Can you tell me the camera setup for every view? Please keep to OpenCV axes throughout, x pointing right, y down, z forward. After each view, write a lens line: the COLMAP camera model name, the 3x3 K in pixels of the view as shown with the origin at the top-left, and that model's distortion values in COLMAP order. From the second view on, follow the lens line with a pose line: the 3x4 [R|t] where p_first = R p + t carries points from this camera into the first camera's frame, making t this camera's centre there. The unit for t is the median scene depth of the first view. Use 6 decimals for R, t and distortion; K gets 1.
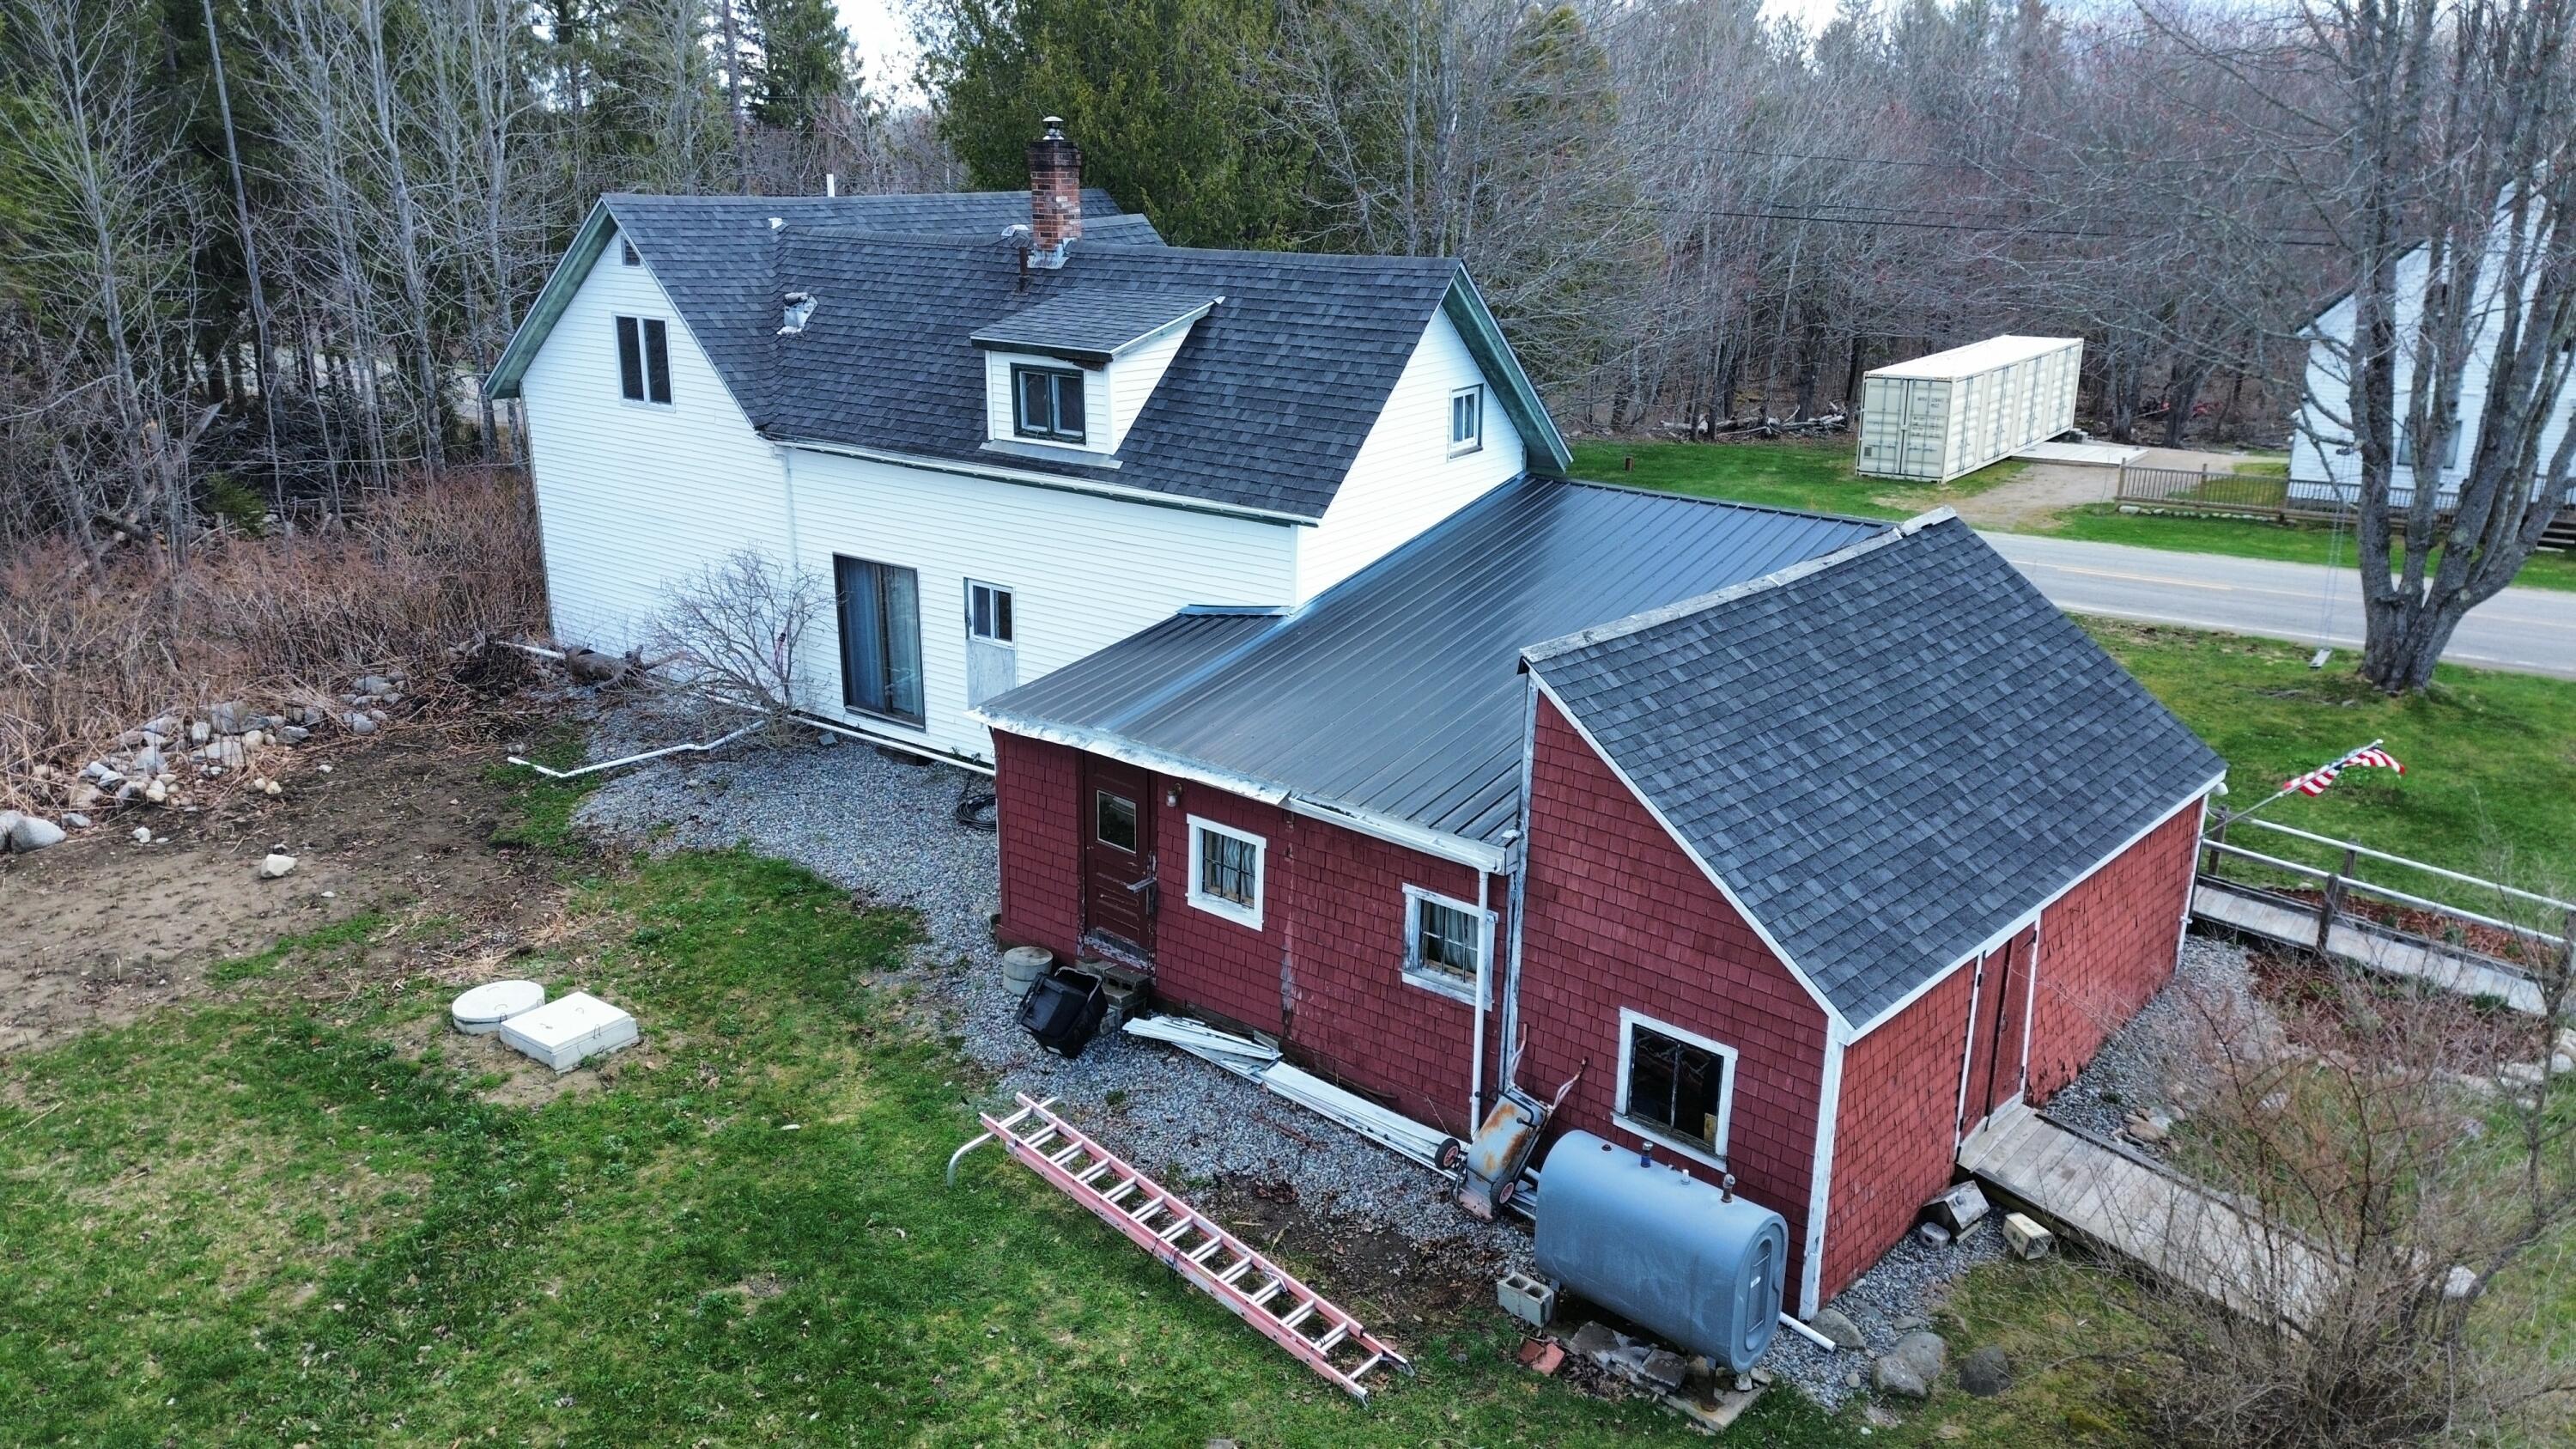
lens RADIAL K [[1804.4, 0, 1279.6], [0, 1804.4, 730.4], [0, 0, 1]] dist [0.088729, -0.093391]
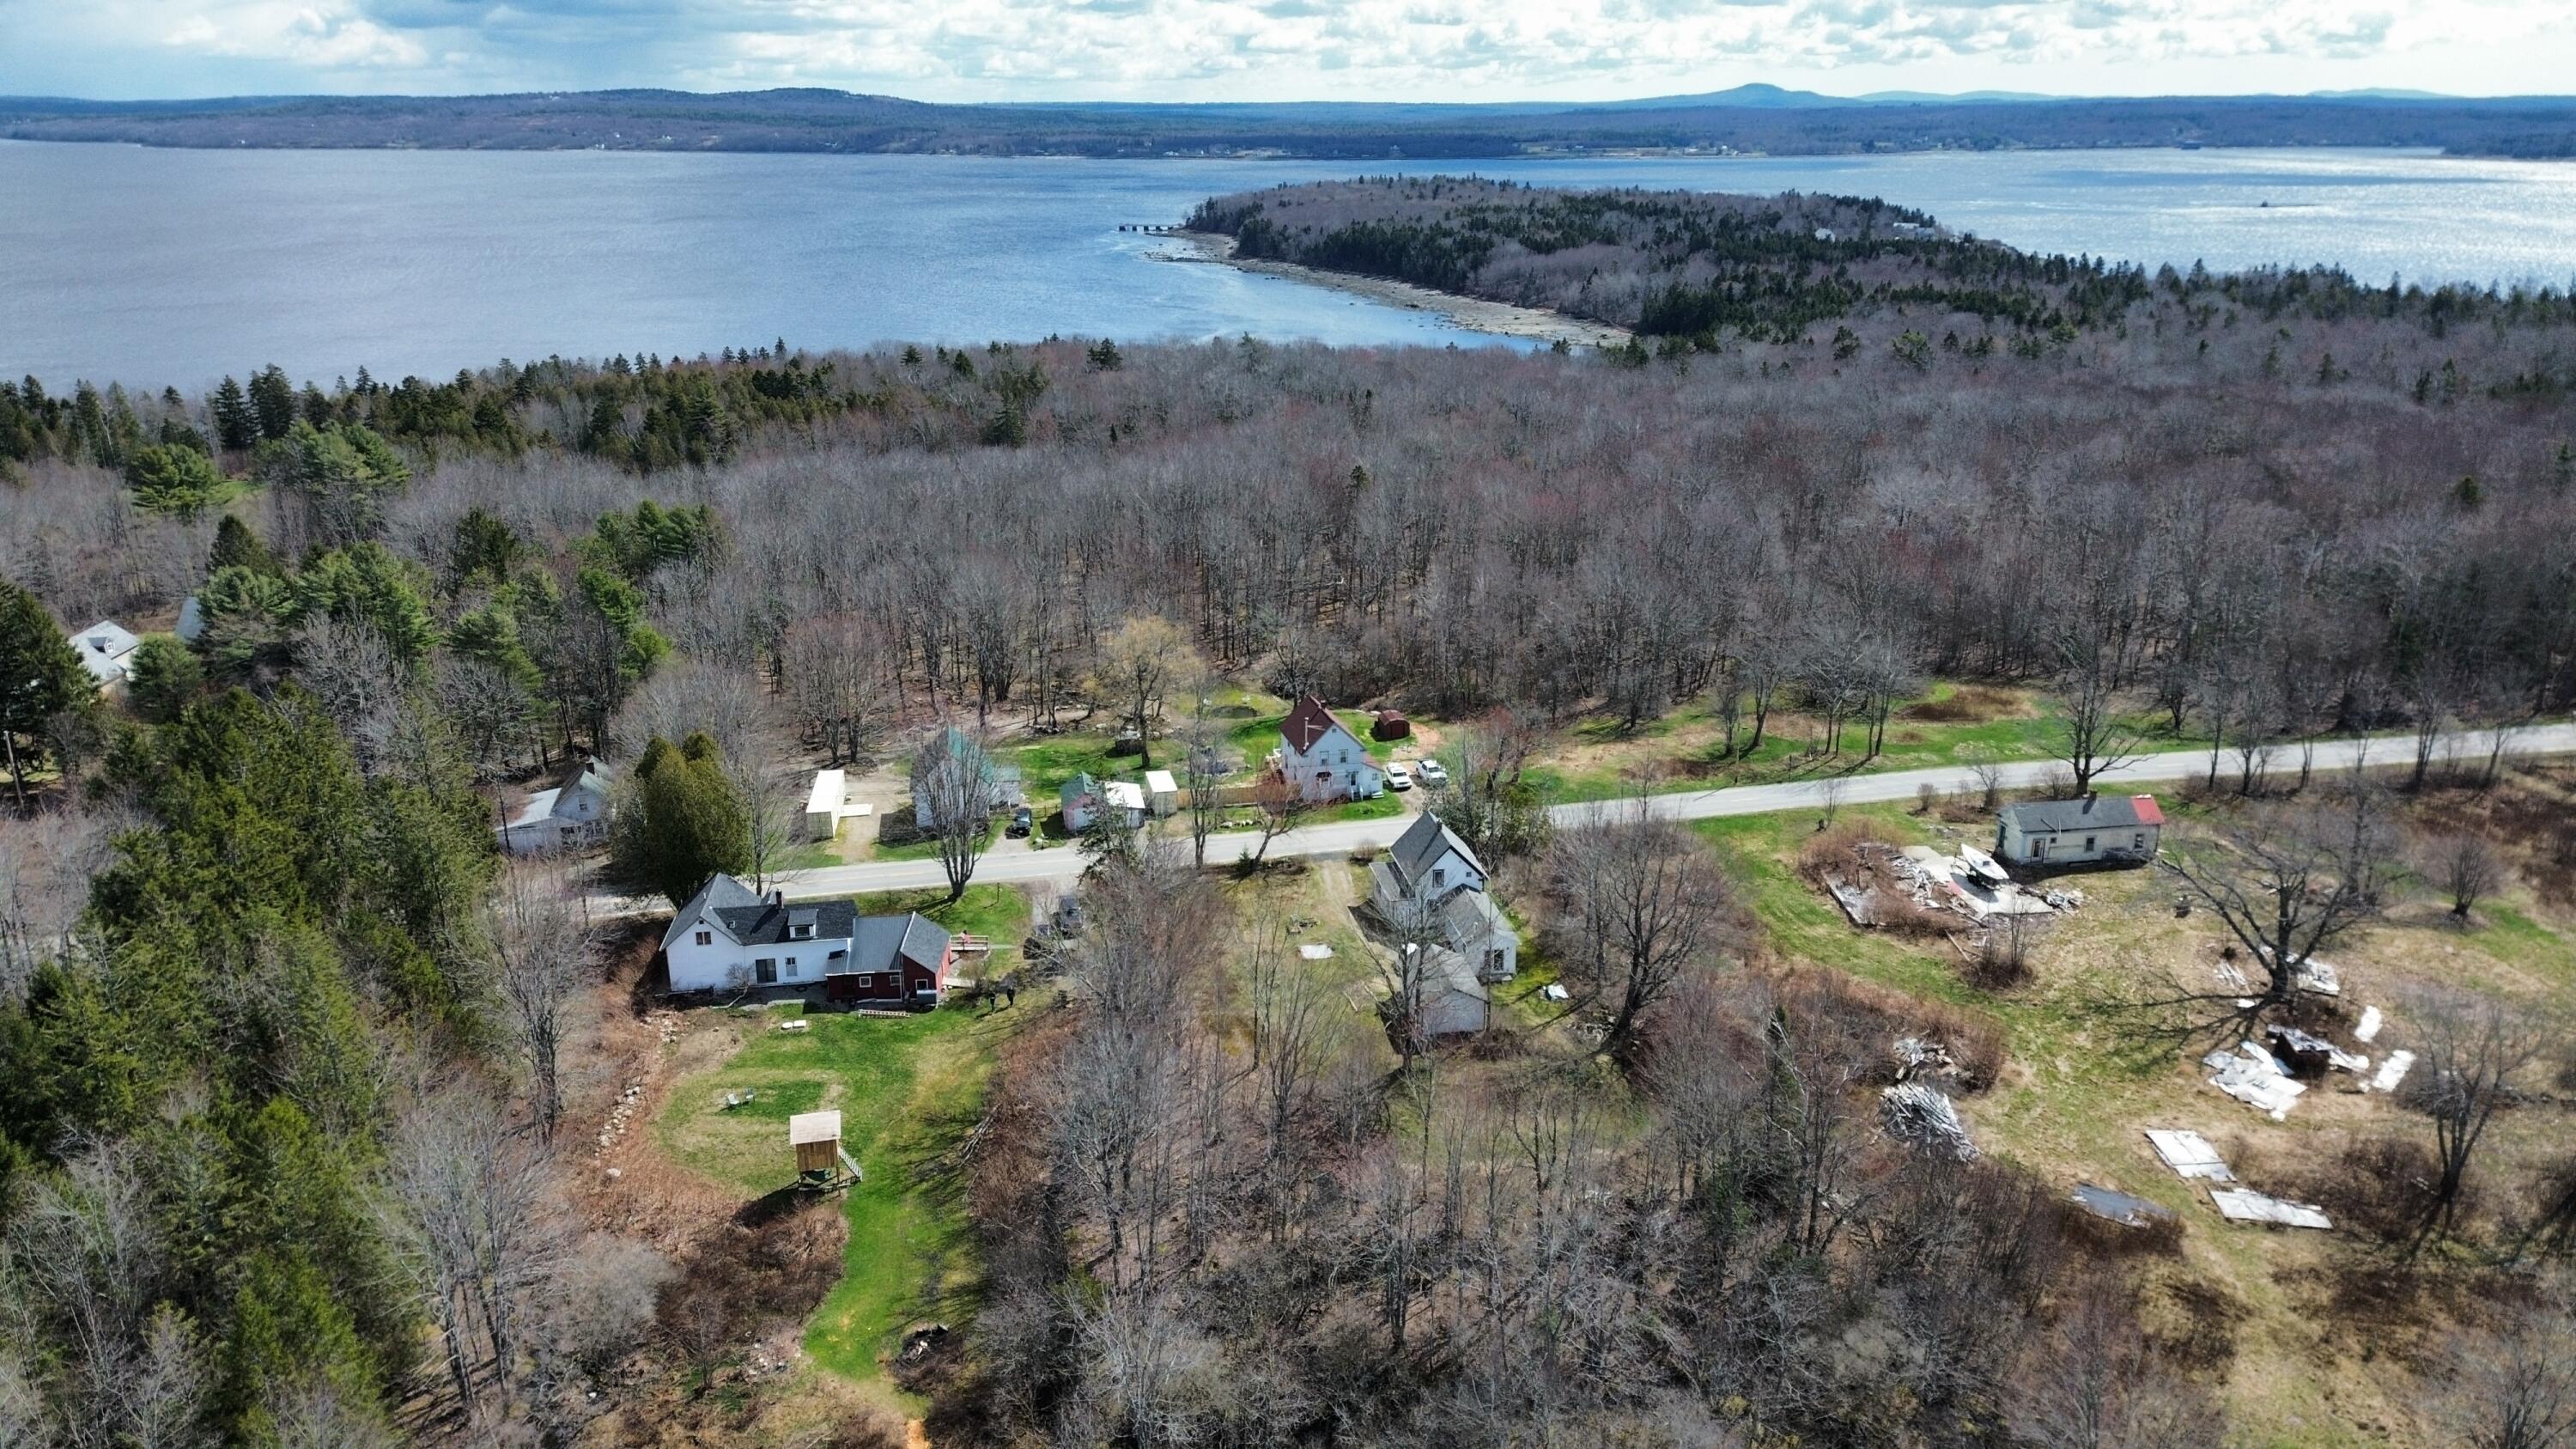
lens RADIAL K [[1804.4, 0, 1270.9], [0, 1804.4, 727.1], [0, 0, 1]] dist [0.088729, -0.093391]
pose [[0.709891, -0.228752, 0.666129, -3.378886], [0.223914, 0.970018, 0.094484, -1.213053], [-0.667771, 0.082082, 0.739828, -5.584439]]
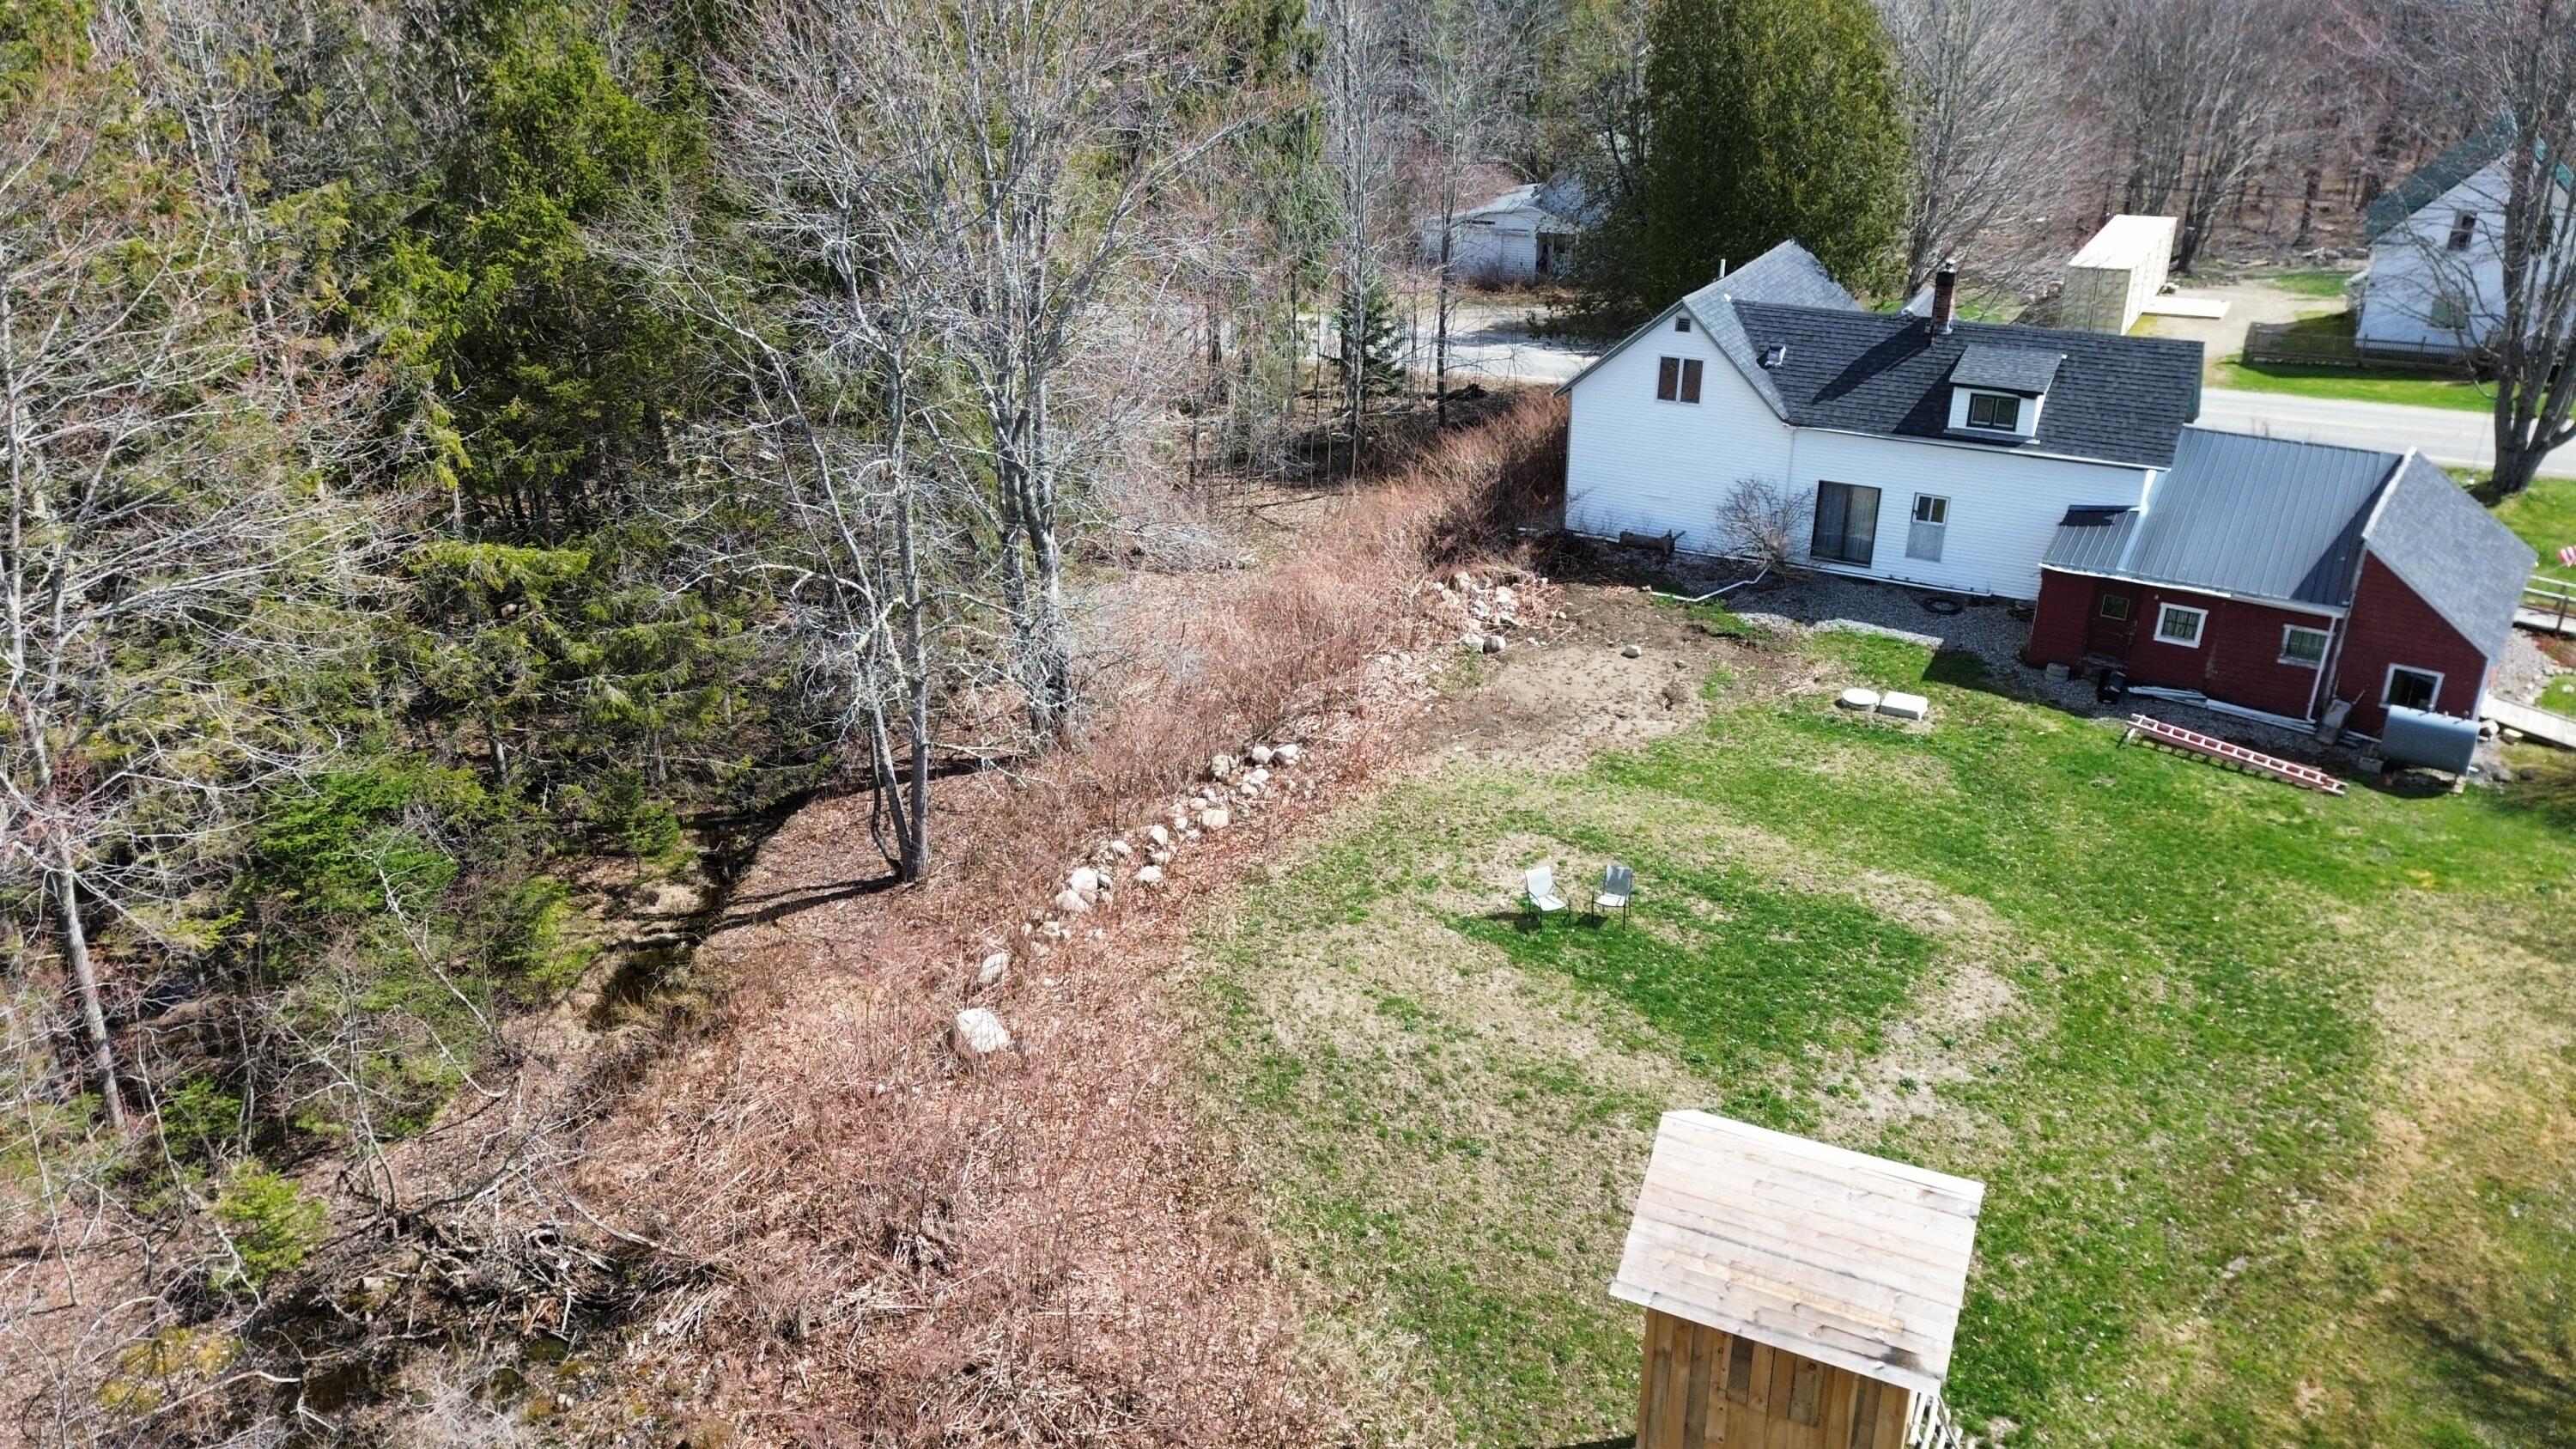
lens RADIAL K [[1804.4, 0, 1272.6], [0, 1804.4, 727.7], [0, 0, 1]] dist [0.088729, -0.093391]
pose [[0.993396, -0.065515, 0.094193, -1.166656], [0.052822, 0.989916, 0.131441, -0.137277], [-0.101855, -0.125597, 0.986839, -1.054862]]
